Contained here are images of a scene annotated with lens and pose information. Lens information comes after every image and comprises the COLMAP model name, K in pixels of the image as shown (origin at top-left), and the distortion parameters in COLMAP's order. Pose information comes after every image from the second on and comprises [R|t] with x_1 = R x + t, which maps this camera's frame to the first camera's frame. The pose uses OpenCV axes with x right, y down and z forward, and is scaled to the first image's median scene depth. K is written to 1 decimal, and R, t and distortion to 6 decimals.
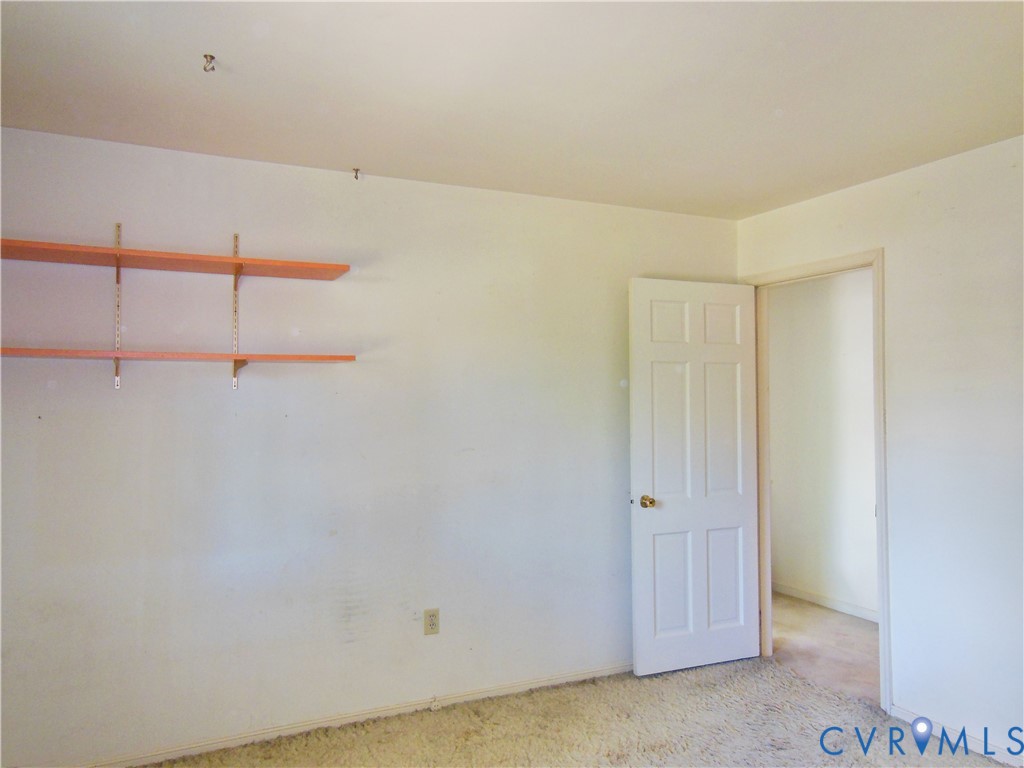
lens RADIAL K [[765.9, 0, 511.5], [0, 765.9, 380.5], [0, 0, 1]] dist [-0.007578, 0.058840]
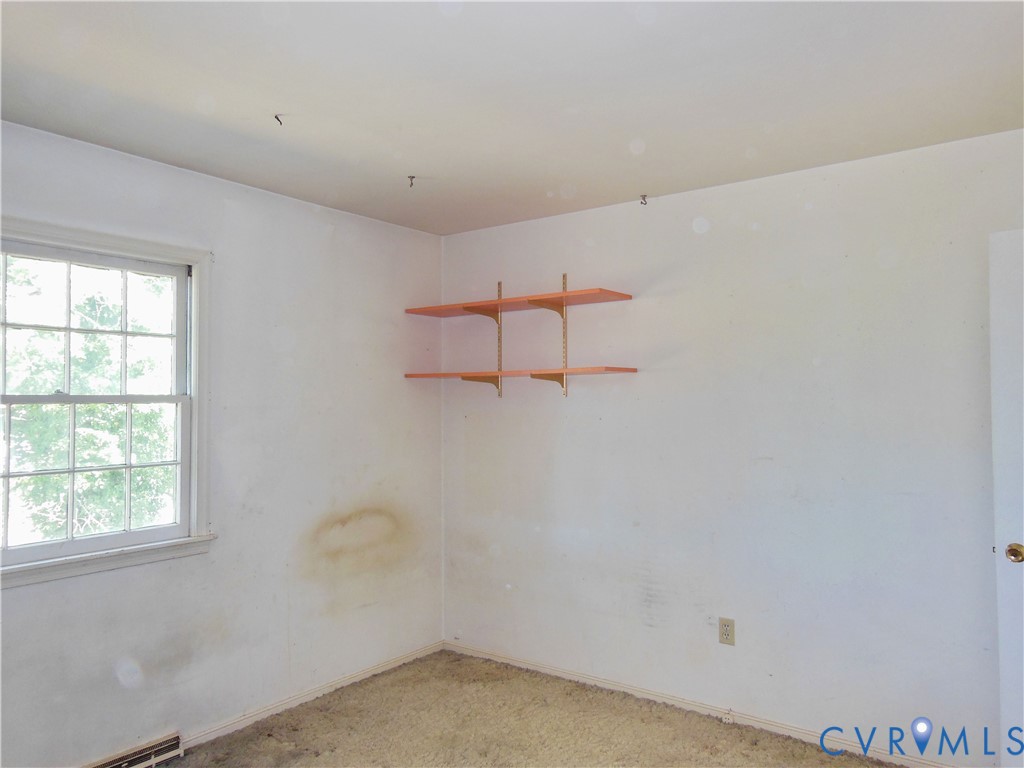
lens RADIAL K [[765.9, 0, 512.2], [0, 765.9, 387.3], [0, 0, 1]] dist [-0.007578, 0.058840]
pose [[0.457626, -0.021499, -0.888885, 0.679101], [0.019578, 0.999709, -0.014100, 0.011094], [0.888929, -0.010950, 0.457913, 0.324575]]
